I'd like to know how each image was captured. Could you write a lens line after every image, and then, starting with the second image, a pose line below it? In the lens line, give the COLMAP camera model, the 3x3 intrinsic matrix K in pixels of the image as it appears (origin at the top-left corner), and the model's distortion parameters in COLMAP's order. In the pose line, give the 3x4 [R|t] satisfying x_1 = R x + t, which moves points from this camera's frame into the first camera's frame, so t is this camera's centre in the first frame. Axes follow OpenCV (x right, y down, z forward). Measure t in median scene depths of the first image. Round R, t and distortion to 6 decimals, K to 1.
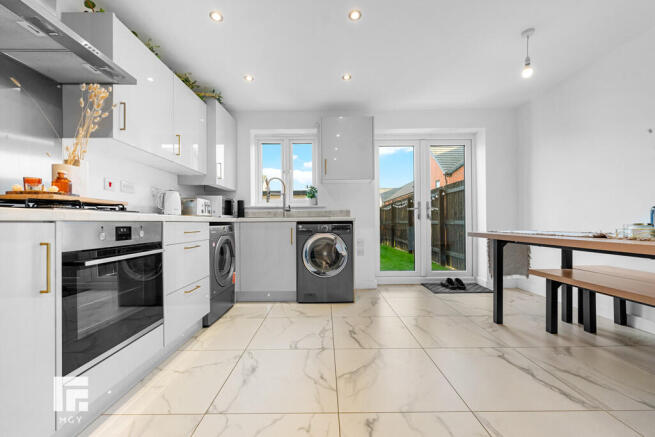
lens RADIAL K [[266.9, 0, 325.6], [0, 266.9, 221.2], [0, 0, 1]] dist [0.003818, -0.000204]
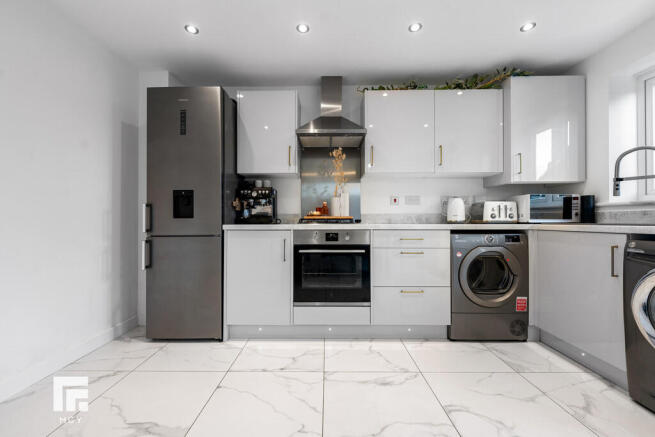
lens RADIAL K [[266.9, 0, 324.4], [0, 266.9, 218.2], [0, 0, 1]] dist [0.003818, -0.000204]
pose [[-0.004467, -0.000760, -0.999990, 0.603185], [0.005823, 0.999983, -0.000786, -0.047120], [0.999973, -0.005826, -0.004463, 0.657291]]
